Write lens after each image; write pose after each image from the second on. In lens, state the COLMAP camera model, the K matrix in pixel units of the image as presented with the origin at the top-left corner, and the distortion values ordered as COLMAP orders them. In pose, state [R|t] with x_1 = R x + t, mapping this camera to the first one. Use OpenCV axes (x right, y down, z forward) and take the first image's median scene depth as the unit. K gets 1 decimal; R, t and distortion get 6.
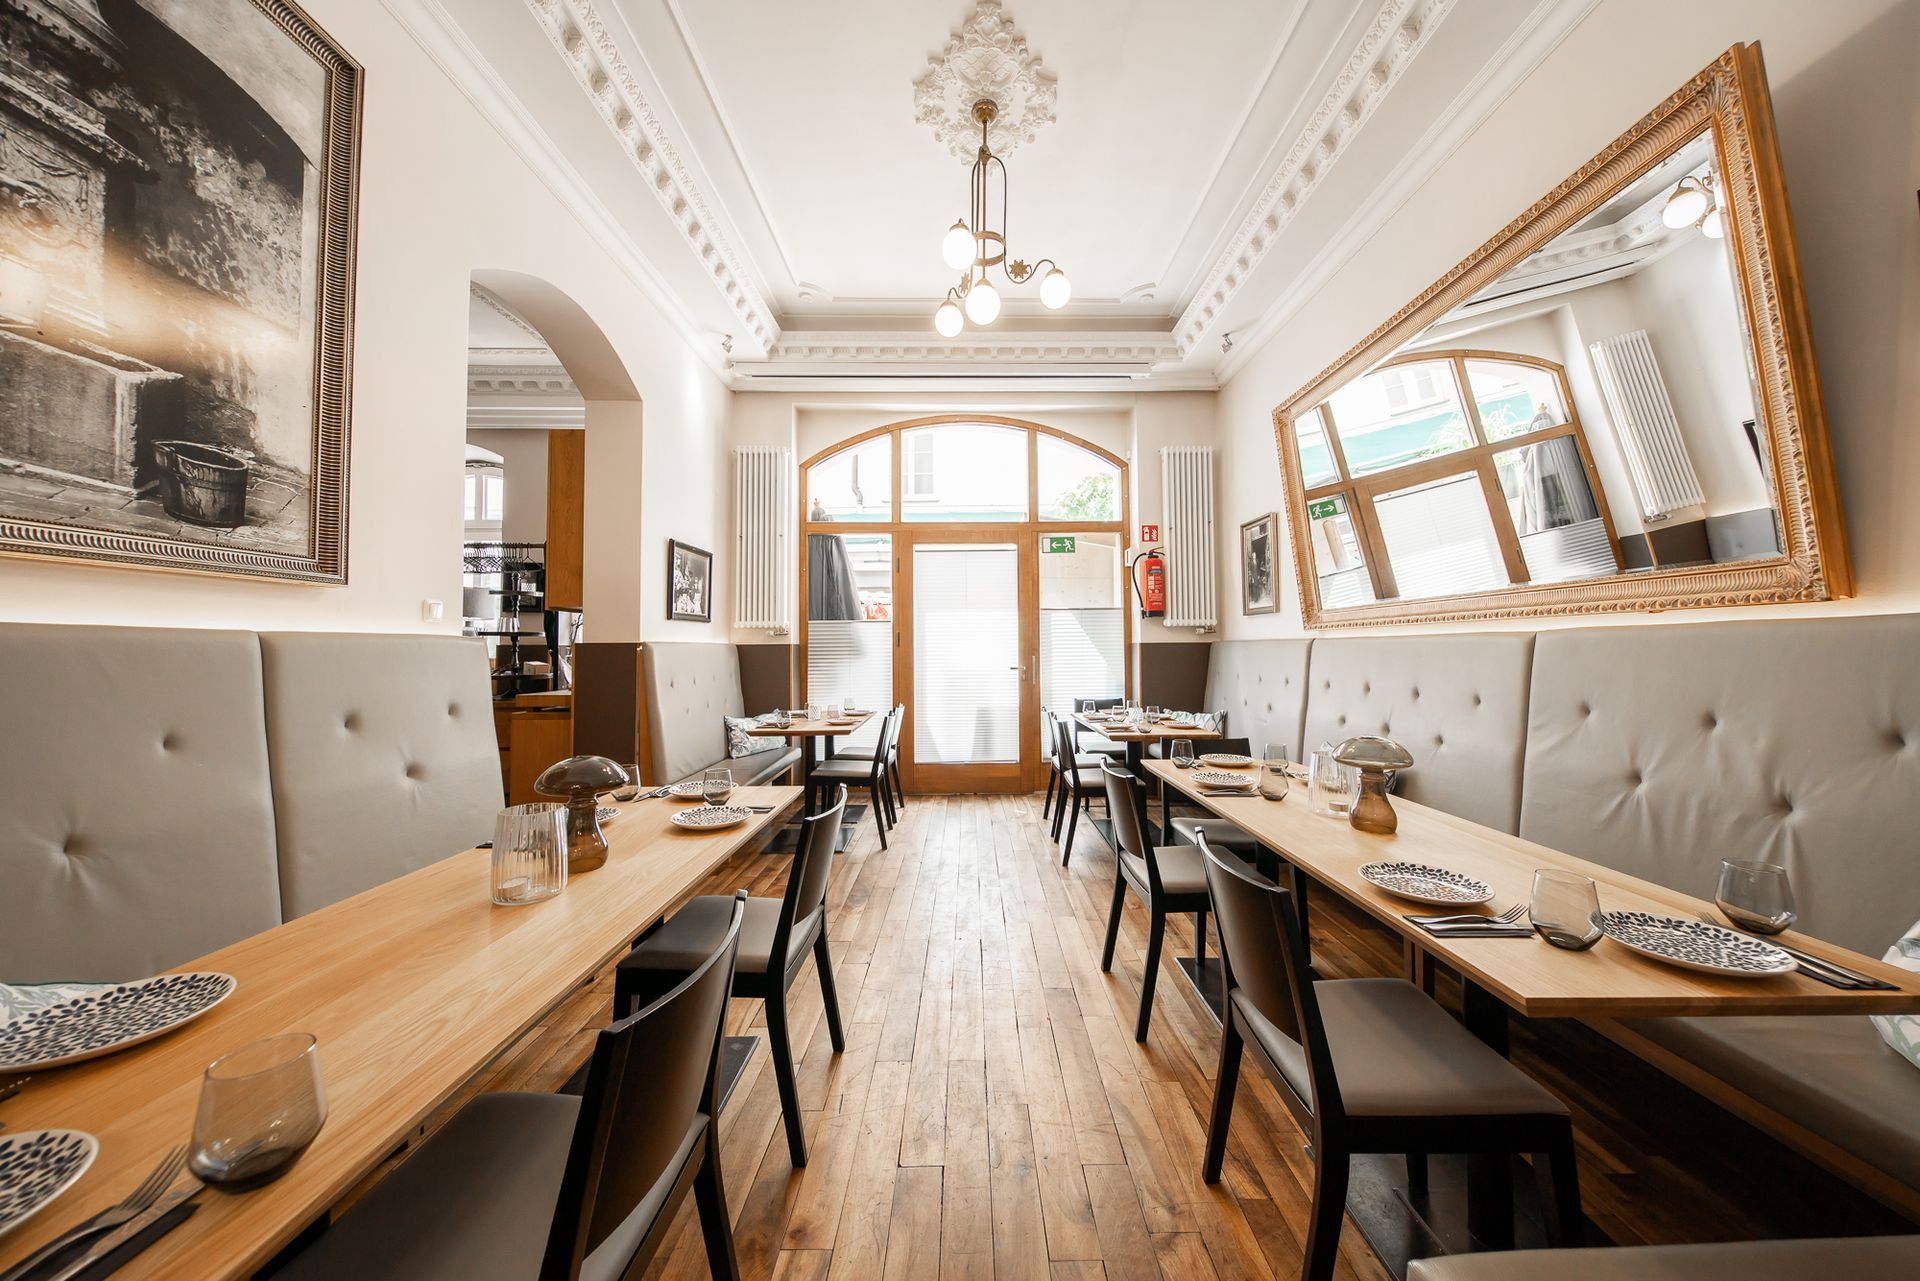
lens RADIAL K [[636.1, 0, 960.5], [0, 636.1, 631.5], [0, 0, 1]] dist [0.000514, -0.001545]
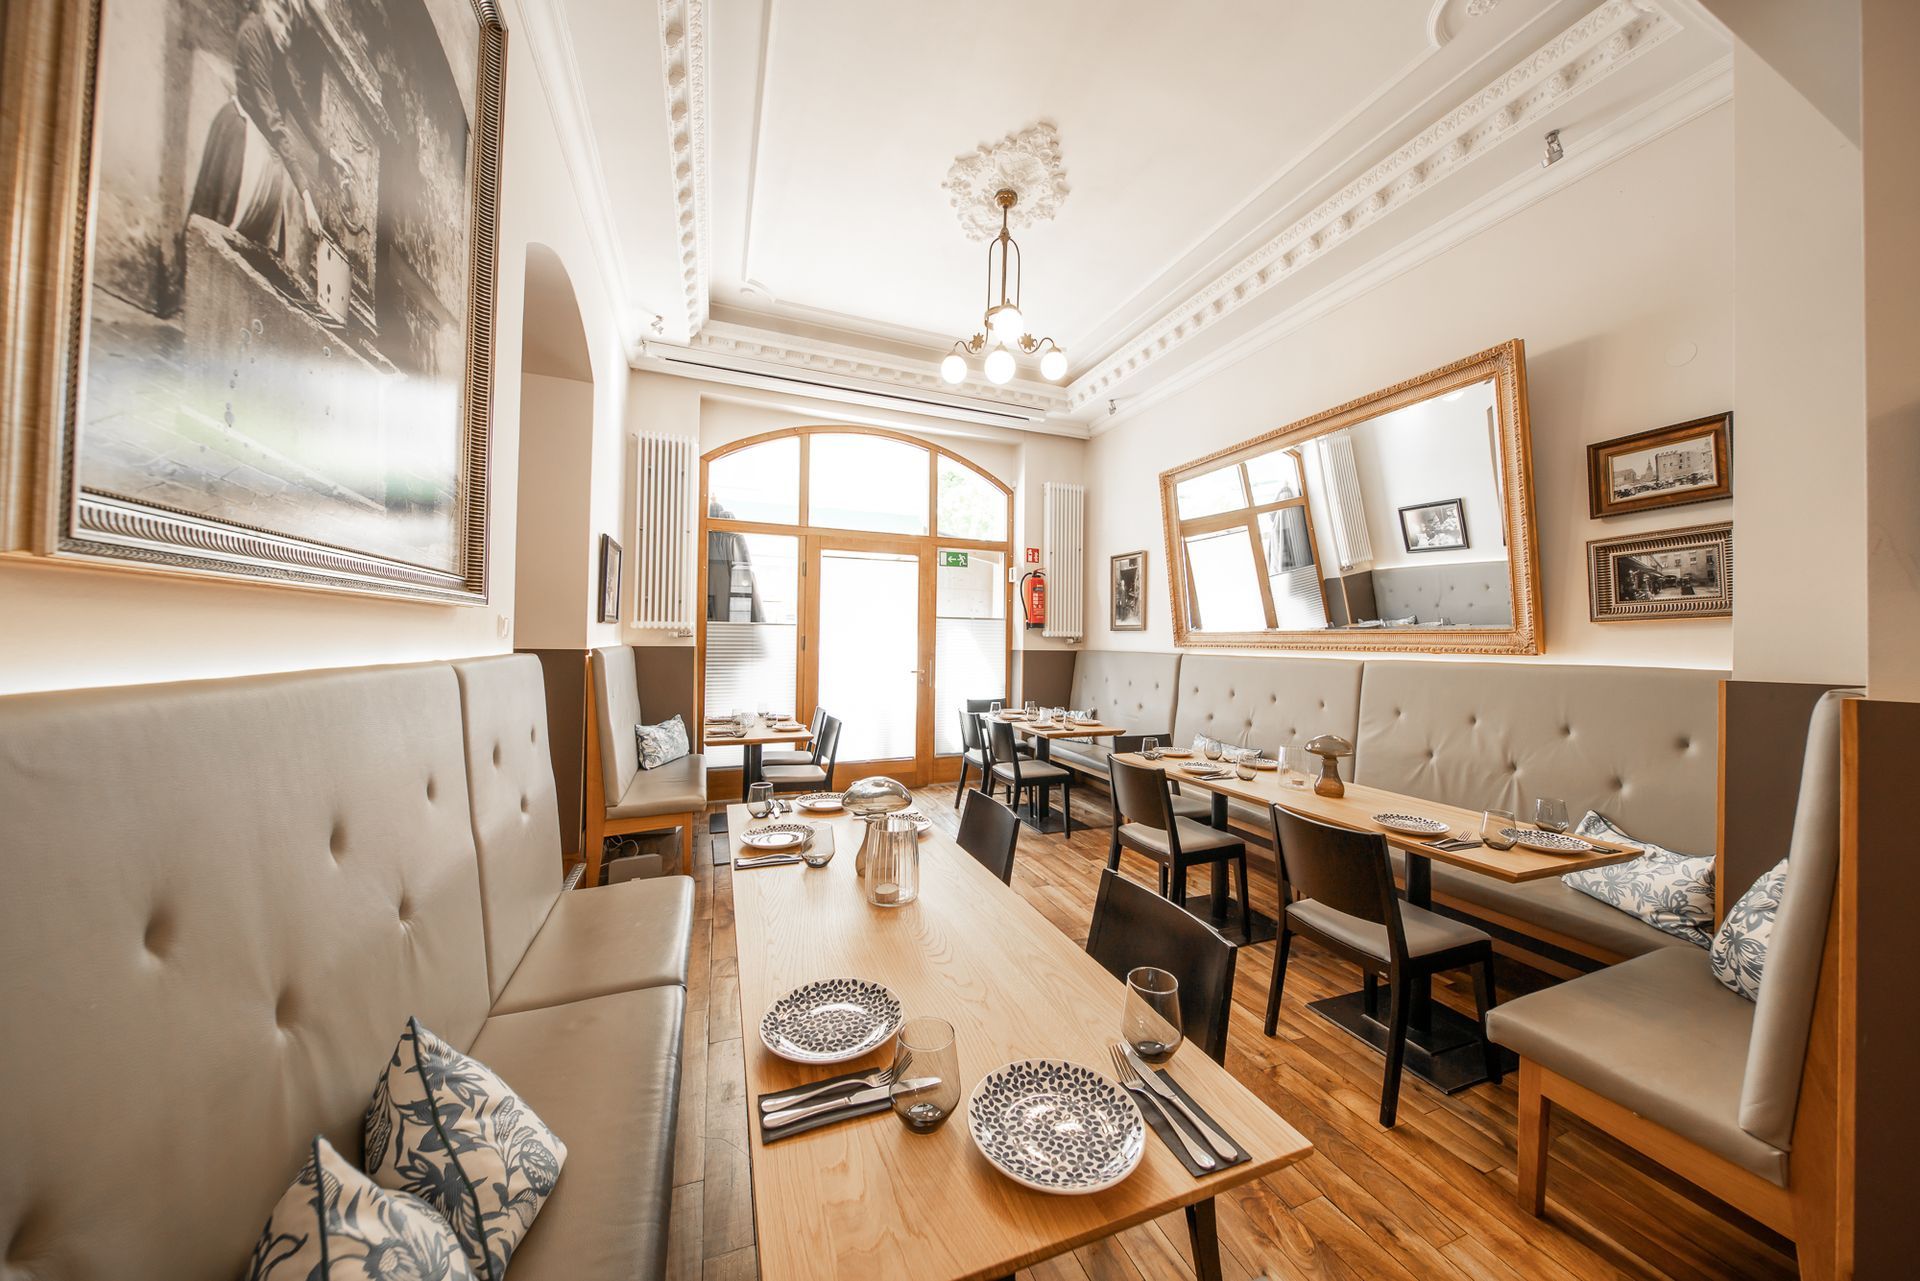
lens RADIAL K [[636.1, 0, 965.6], [0, 636.1, 632.9], [0, 0, 1]] dist [0.000514, -0.001545]
pose [[0.931493, 0.025576, 0.362859, -0.247237], [-0.031316, 0.999460, 0.009946, -0.023368], [-0.362409, -0.020628, 0.931791, -0.035515]]
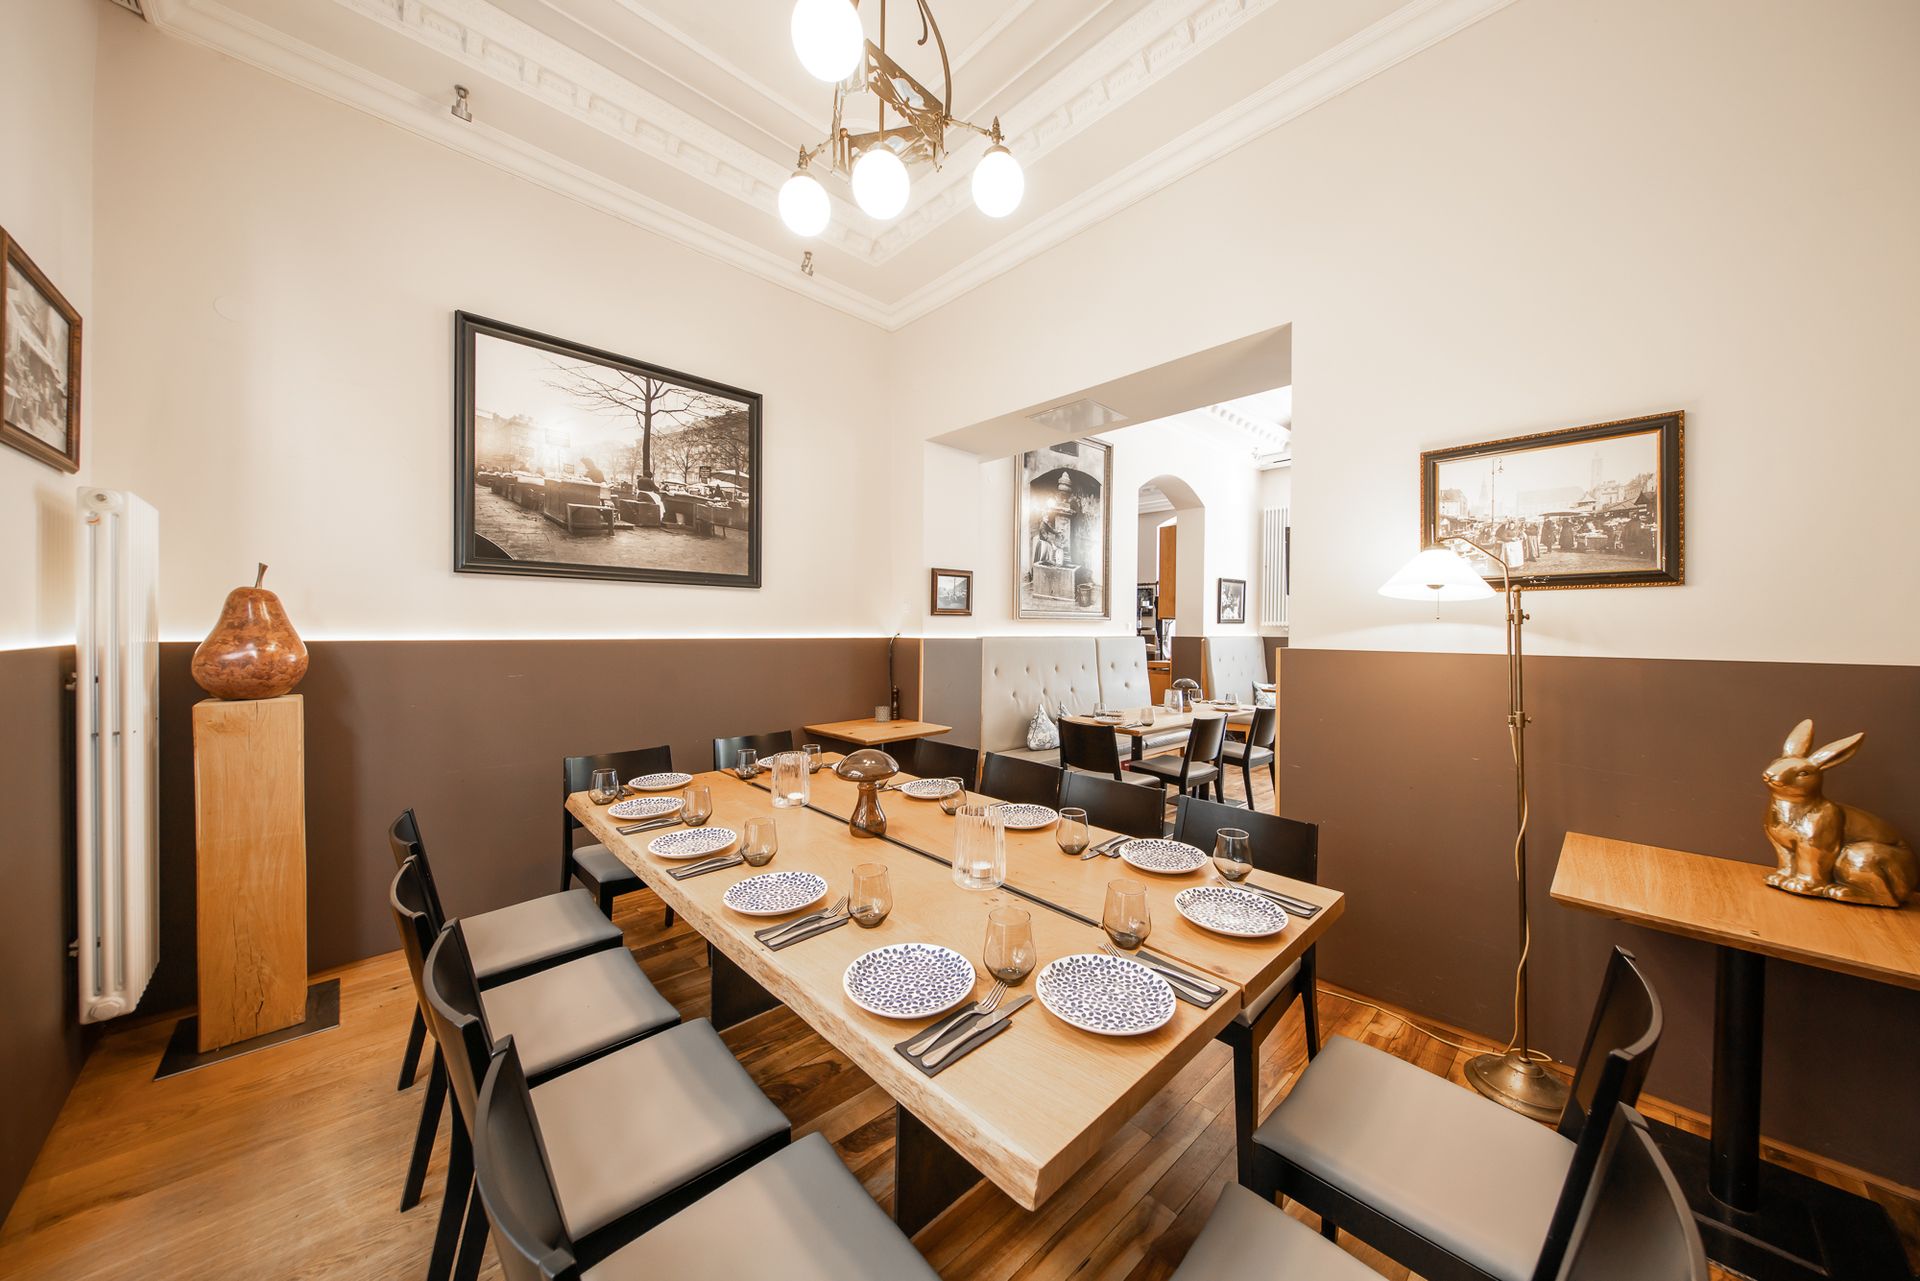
lens RADIAL K [[636.1, 0, 996.5], [0, 636.1, 630.4], [0, 0, 1]] dist [0.000514, -0.001545]
pose [[0.705611, 0.013480, -0.708471, 0.297426], [0.007694, 0.999614, 0.026682, -0.042214], [0.708558, -0.024278, 0.705235, -0.568760]]
